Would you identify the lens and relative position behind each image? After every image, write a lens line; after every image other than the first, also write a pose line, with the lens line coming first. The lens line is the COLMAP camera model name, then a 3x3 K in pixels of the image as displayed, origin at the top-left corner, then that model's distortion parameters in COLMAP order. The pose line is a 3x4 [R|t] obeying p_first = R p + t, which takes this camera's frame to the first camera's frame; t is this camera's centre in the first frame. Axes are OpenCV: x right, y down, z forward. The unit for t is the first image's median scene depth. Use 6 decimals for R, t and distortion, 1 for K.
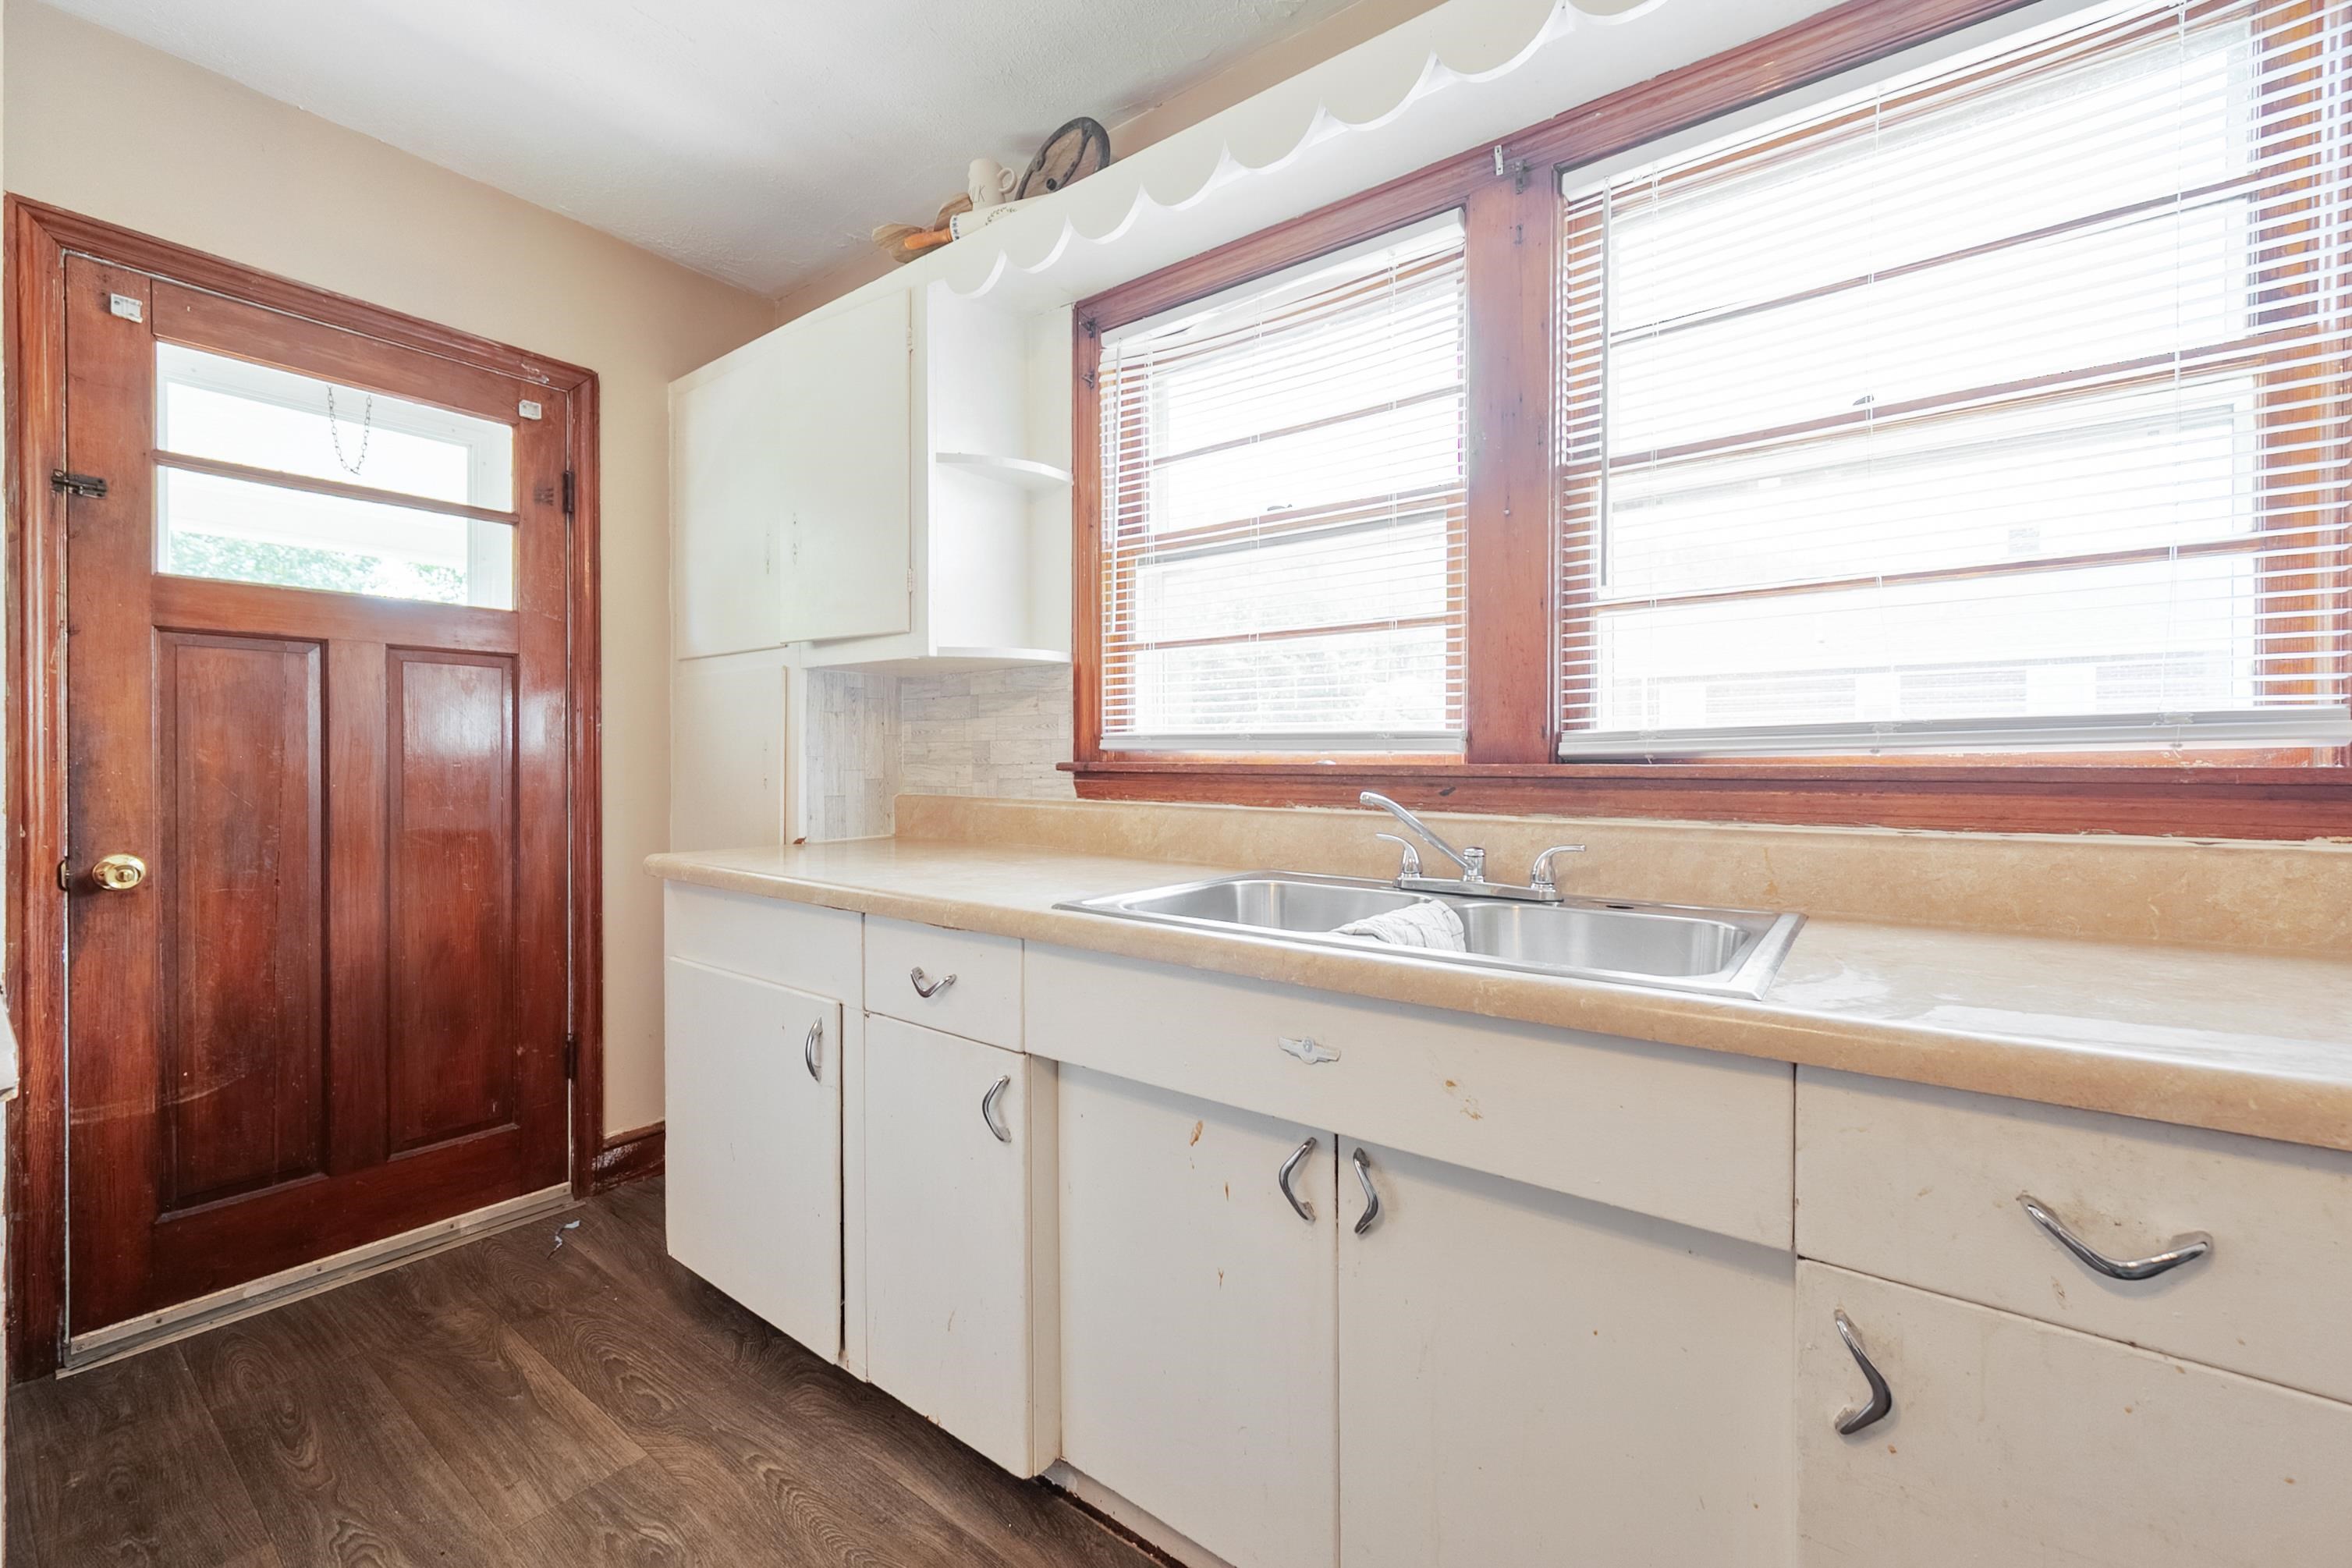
lens RADIAL K [[955.4, 0, 1183.9], [0, 955.4, 768.2], [0, 0, 1]] dist [0.000833, 0.000944]
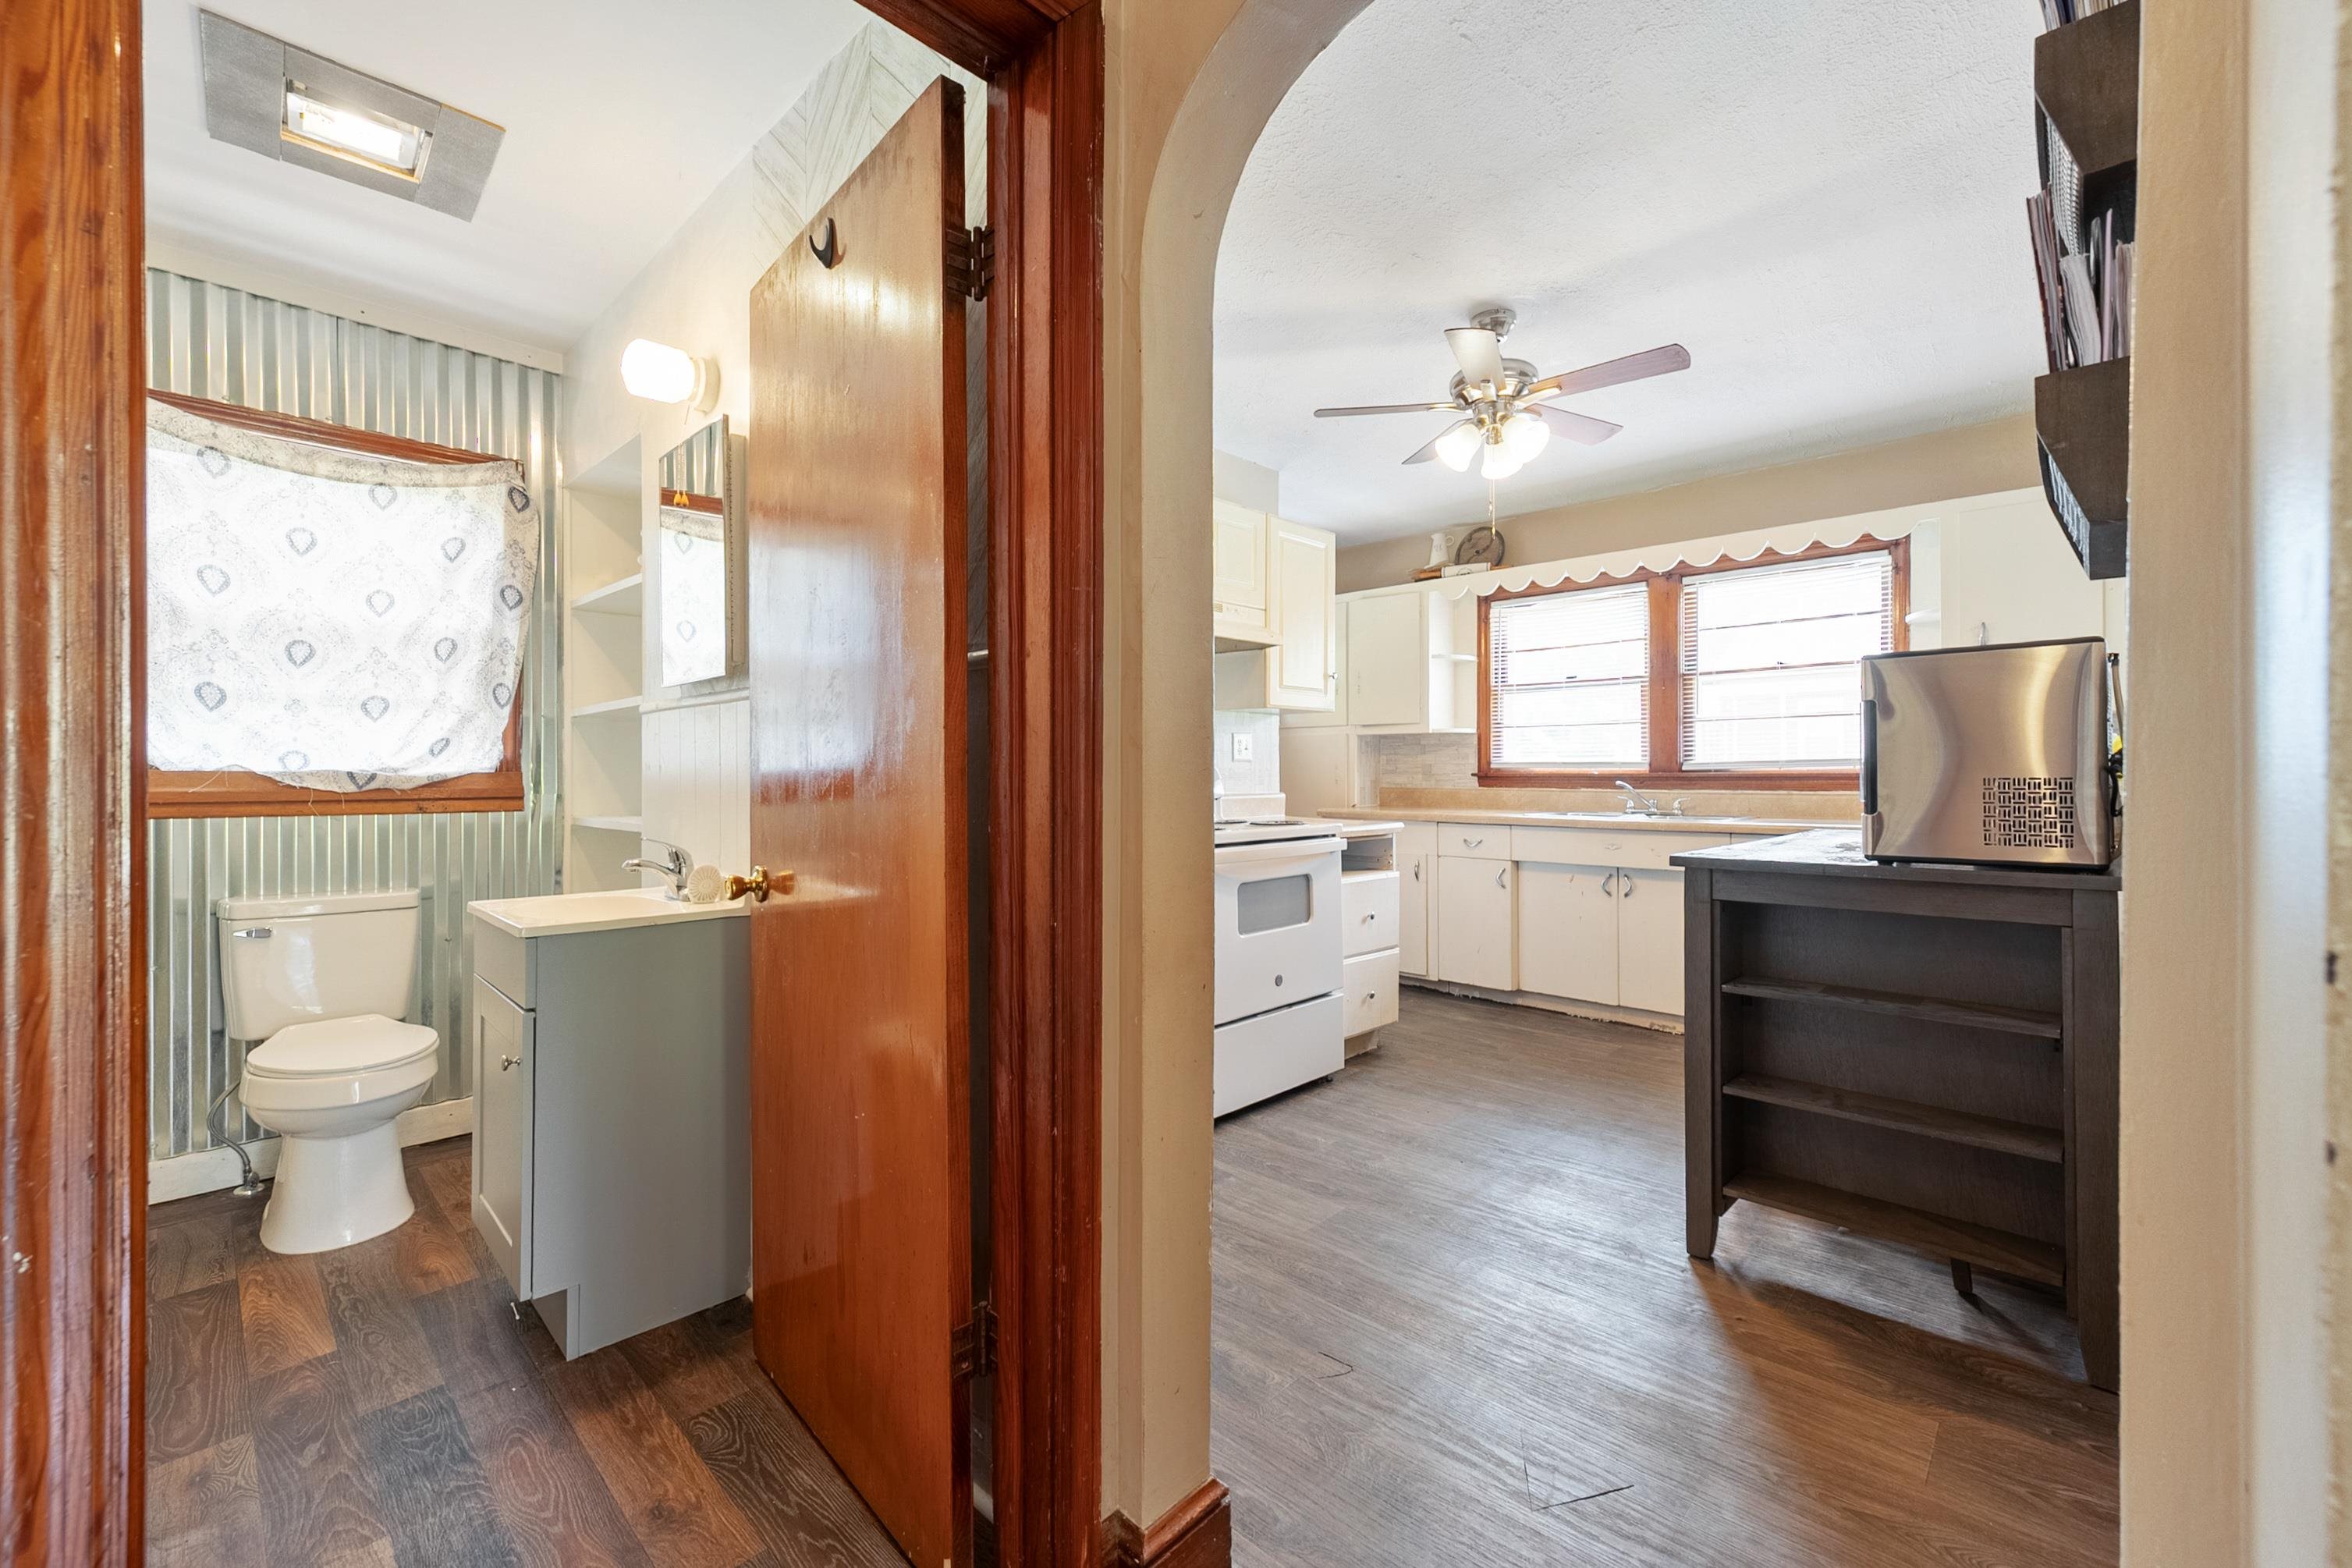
lens RADIAL K [[955.4, 0, 1183.9], [0, 955.4, 768.2], [0, 0, 1]] dist [0.000833, 0.000944]
pose [[0.992398, -0.003711, -0.123011, -0.634416], [0.002206, 0.999921, -0.012371, 0.012038], [0.123048, 0.012005, 0.992328, -1.742349]]
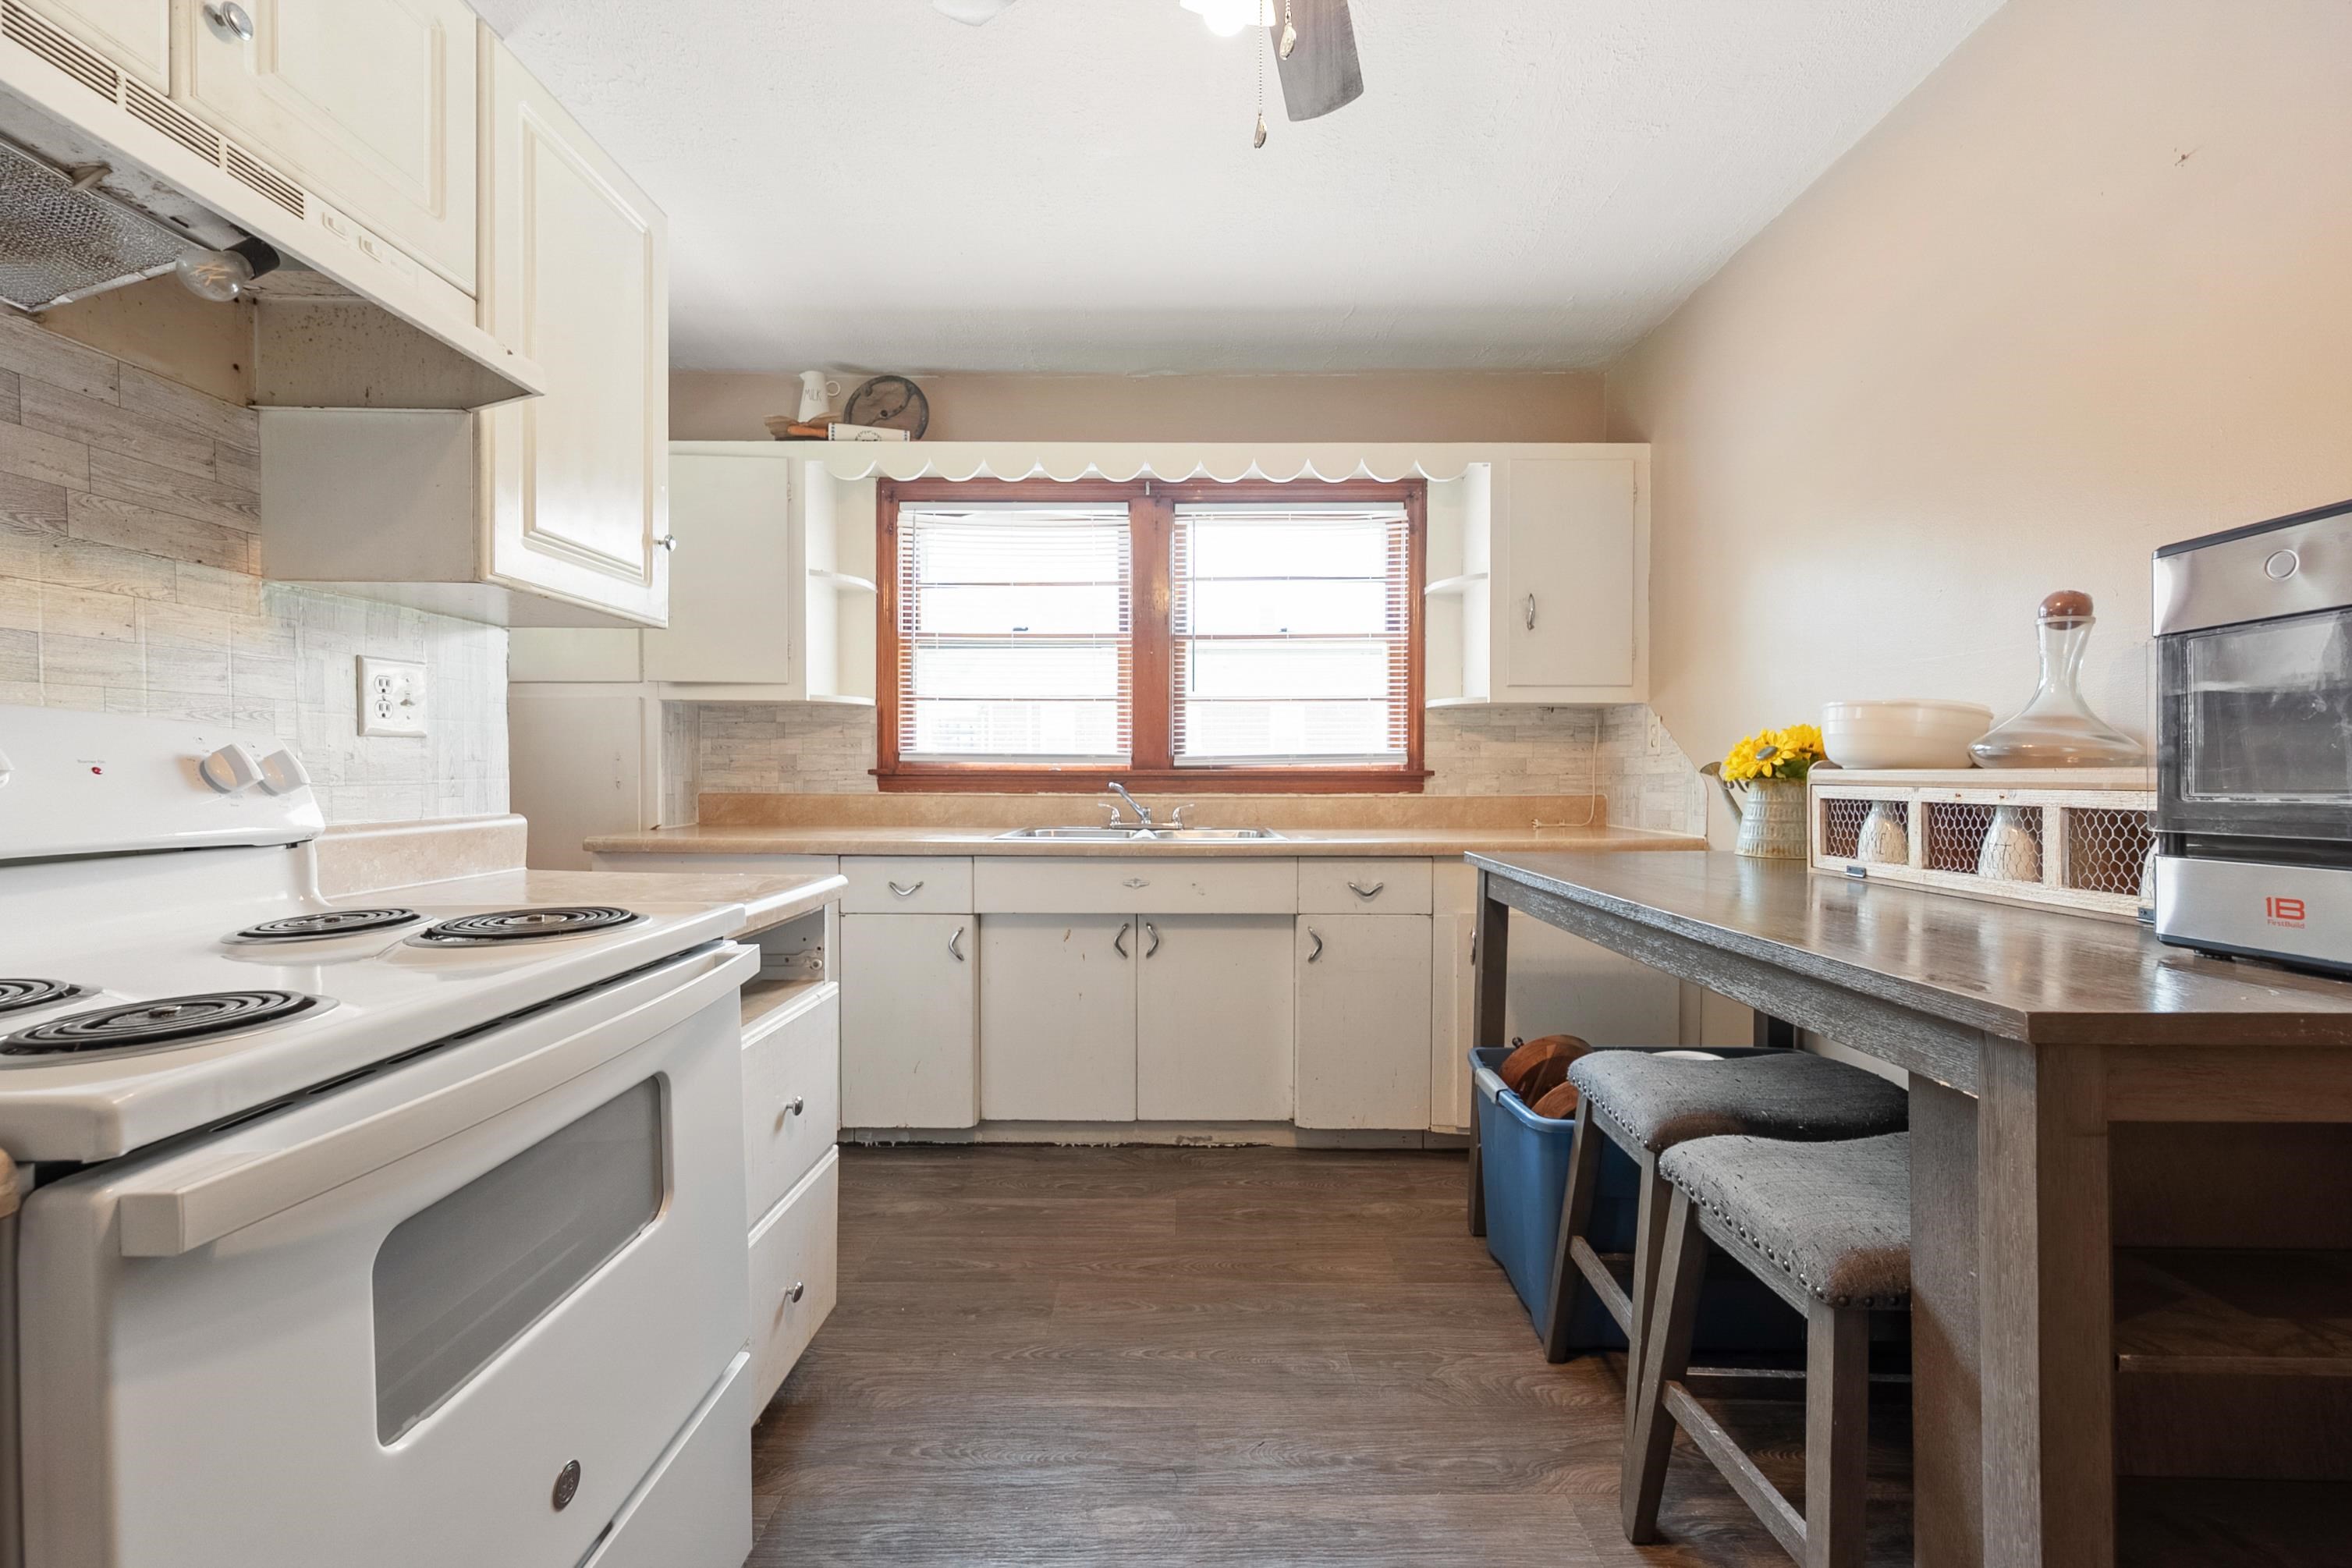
lens RADIAL K [[936.7, 0, 1180.2], [0, 936.7, 783.1], [0, 0, 1]] dist [0.000514, 0.000309]
pose [[0.803536, -0.008403, 0.595196, -0.707670], [0.003590, 0.999951, 0.009270, 0.004787], [-0.595245, -0.005312, 0.803527, -0.601167]]
